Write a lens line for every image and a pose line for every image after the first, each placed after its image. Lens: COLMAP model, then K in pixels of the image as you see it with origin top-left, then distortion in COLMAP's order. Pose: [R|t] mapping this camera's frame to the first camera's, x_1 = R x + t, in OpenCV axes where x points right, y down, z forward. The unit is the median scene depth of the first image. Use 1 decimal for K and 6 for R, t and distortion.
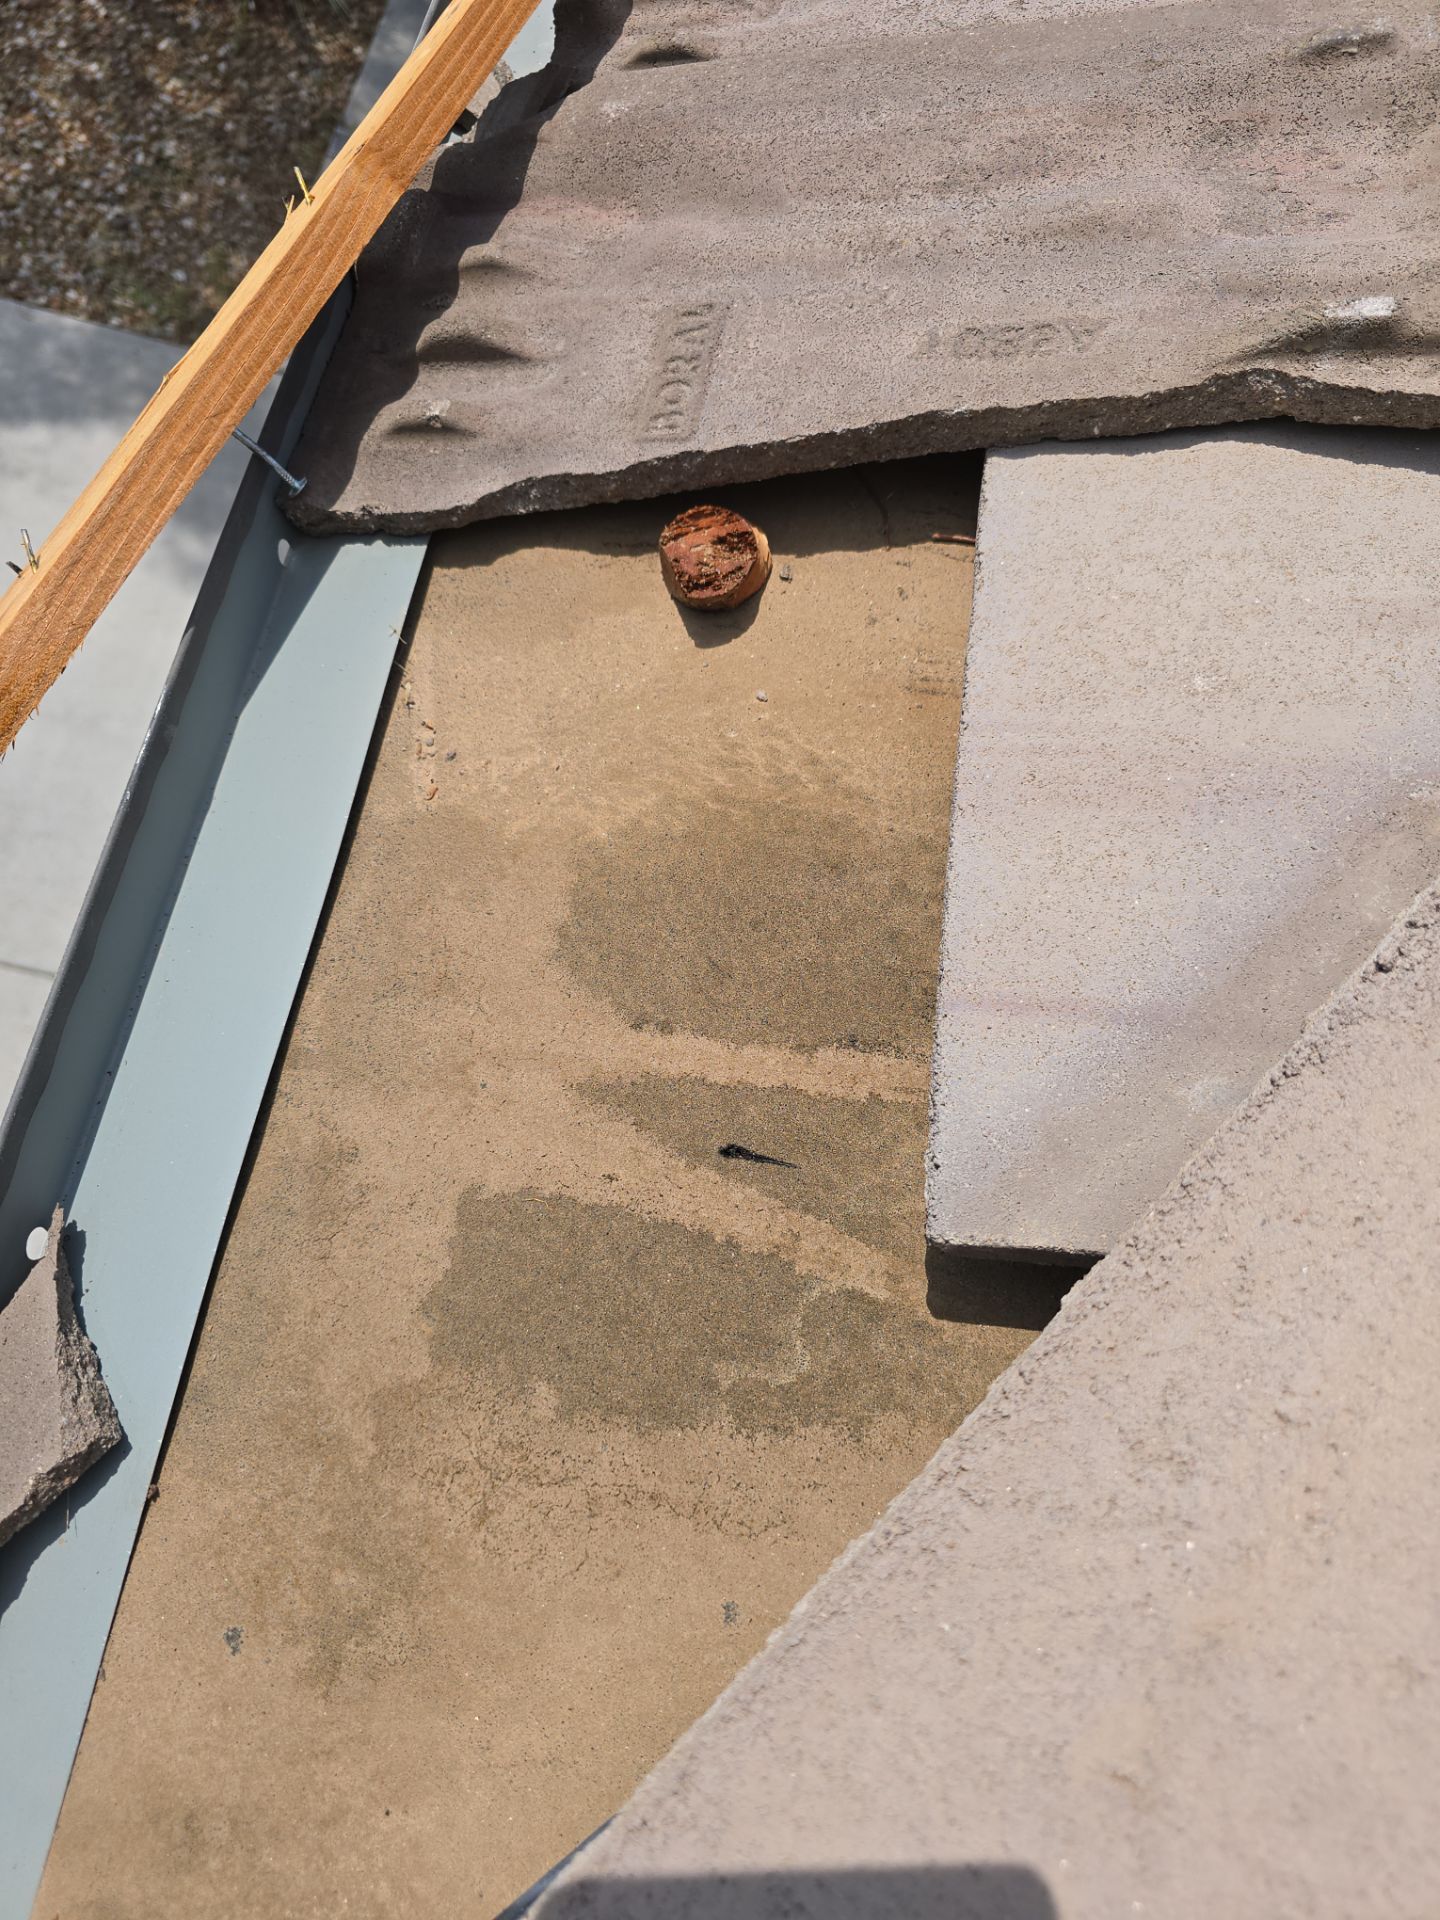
lens RADIAL K [[1295.1, 0, 720.0], [0, 1295.1, 960.0], [0, 0, 1]] dist [0.034201, -0.033541]
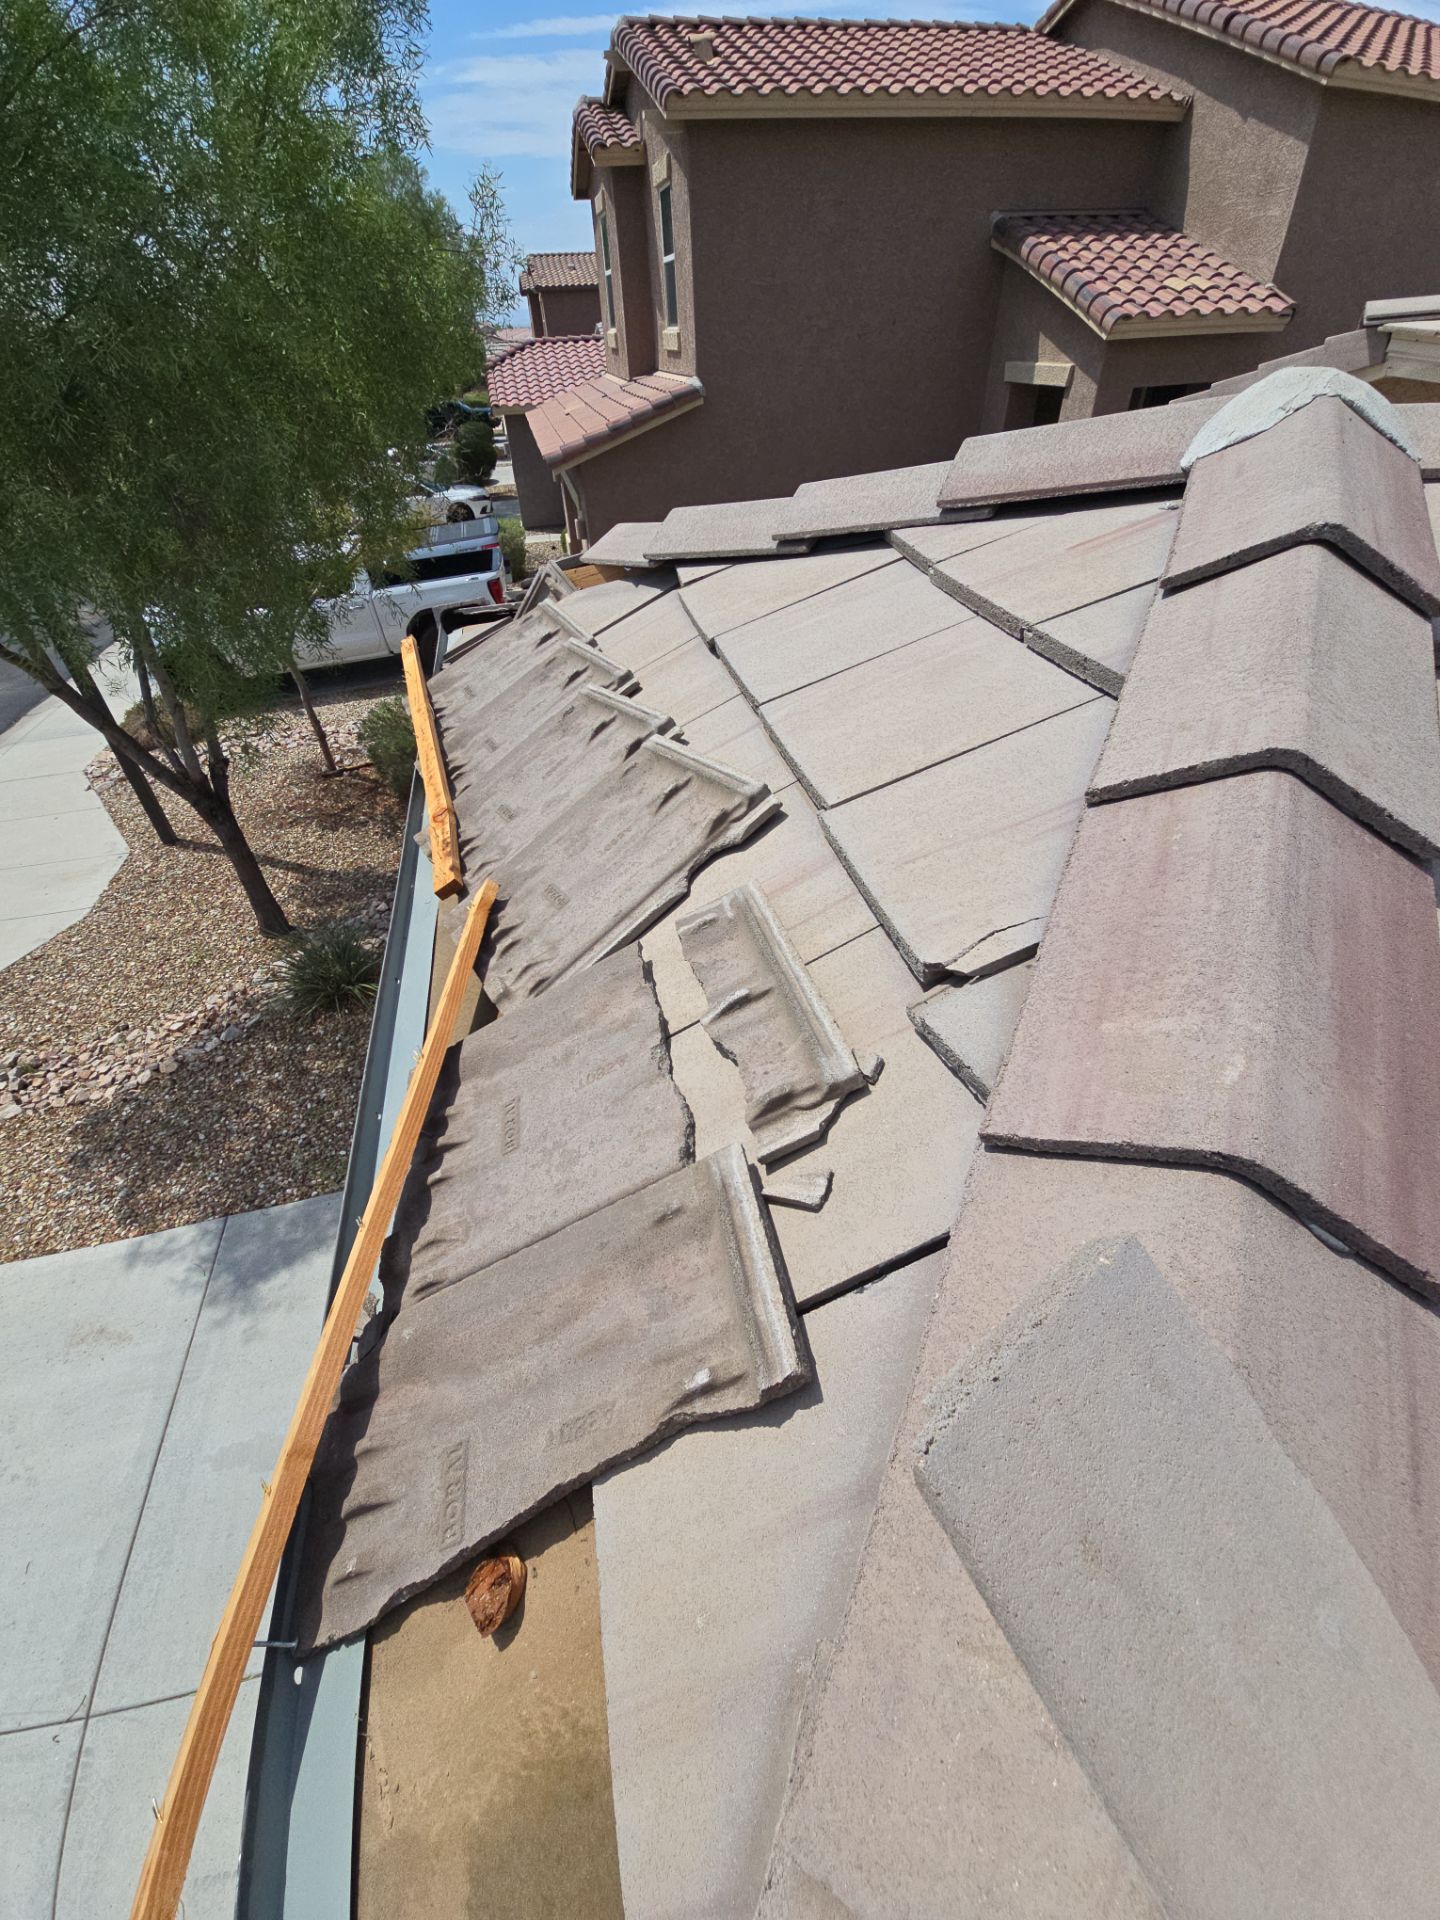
lens RADIAL K [[752.9, 0, 720.0], [0, 752.9, 960.0], [0, 0, 1]] dist [-0.000190, -0.004686]
pose [[0.891332, -0.436123, 0.123790, 0.560147], [0.444819, 0.788594, -0.424566, -0.411745], [0.087543, 0.433493, 0.896895, -0.408383]]
